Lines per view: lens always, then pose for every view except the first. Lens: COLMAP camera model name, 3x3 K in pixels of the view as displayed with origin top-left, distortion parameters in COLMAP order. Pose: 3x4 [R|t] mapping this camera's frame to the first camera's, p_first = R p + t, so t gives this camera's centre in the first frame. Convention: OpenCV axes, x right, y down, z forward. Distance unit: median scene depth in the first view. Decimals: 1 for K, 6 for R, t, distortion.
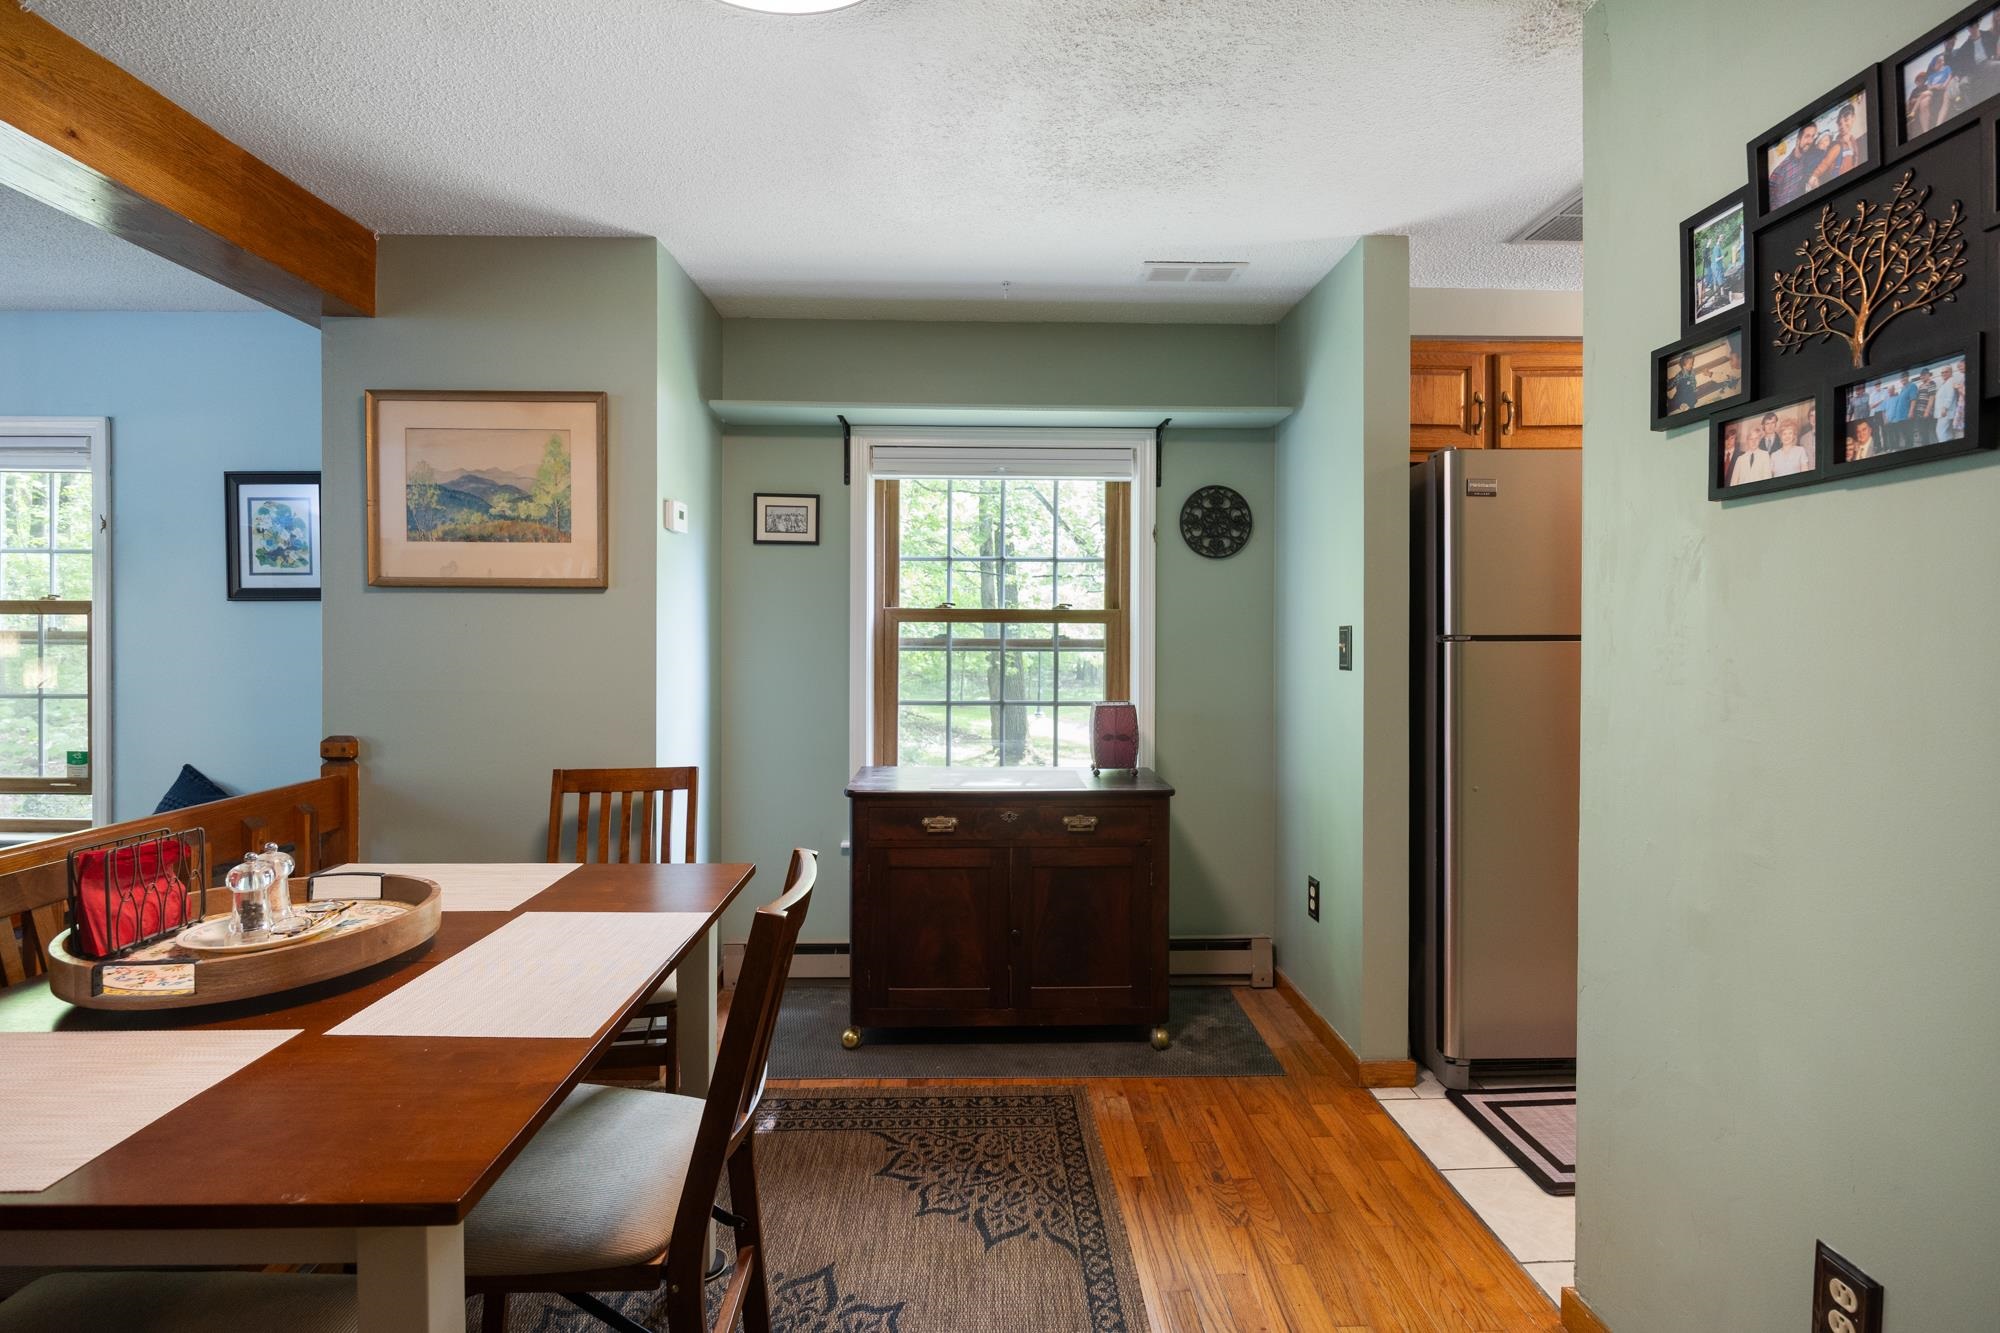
lens RADIAL K [[903.8, 0, 994.1], [0, 903.8, 645.6], [0, 0, 1]] dist [-0.010765, 0.000124]
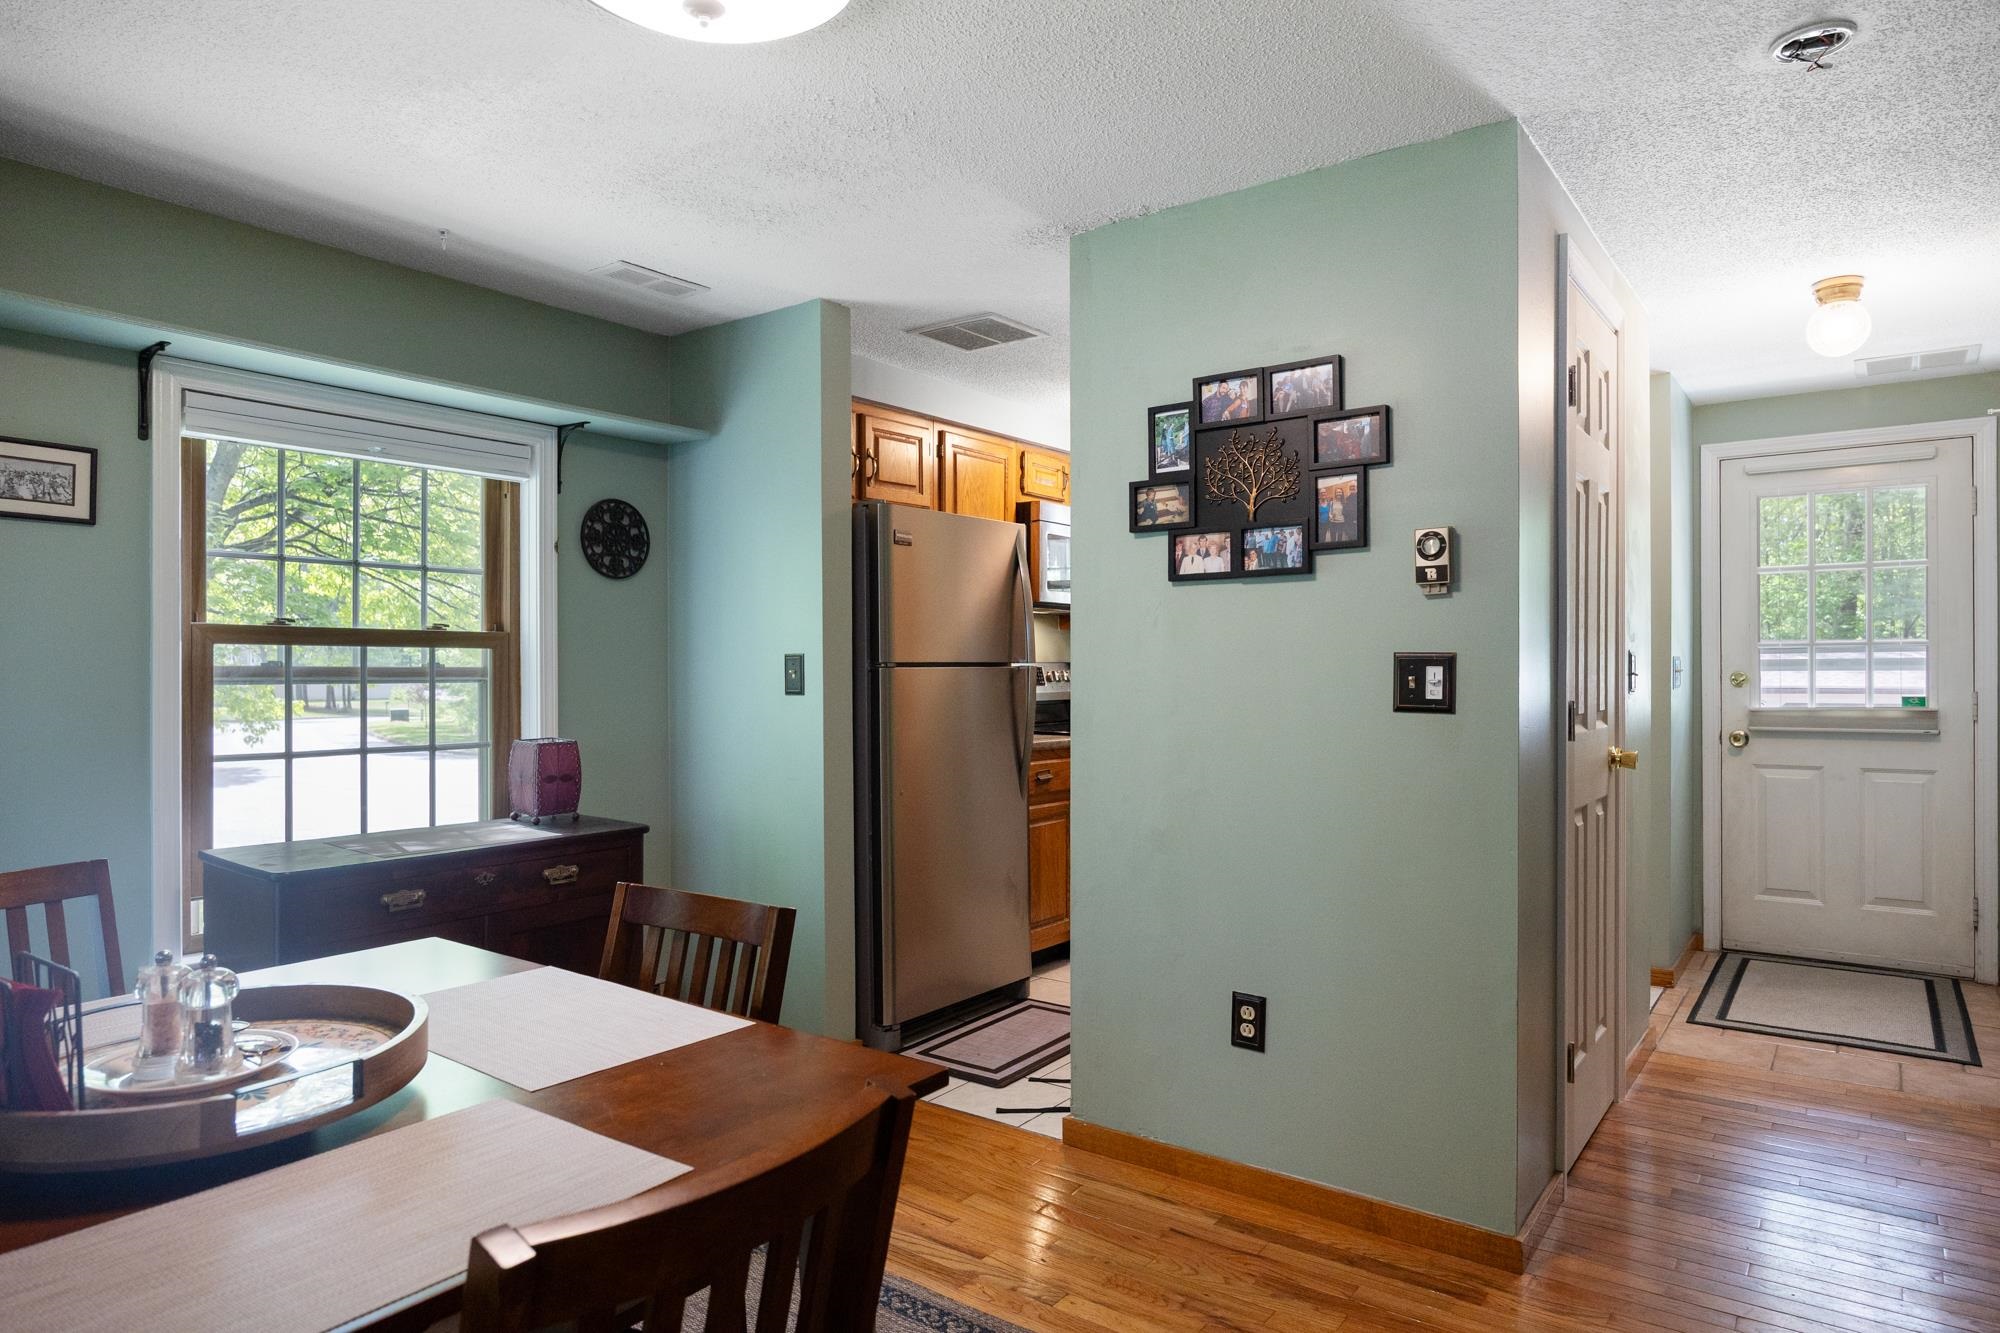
lens RADIAL K [[1181.1, 0, 998.7], [0, 1181.1, 674.3], [0, 0, 1]] dist [-0.010867, 0.003554]
pose [[0.617951, -0.008041, 0.786176, -0.548113], [0.009945, 0.999948, 0.002410, 0.001640], [-0.786154, 0.006329, 0.617999, -0.053002]]
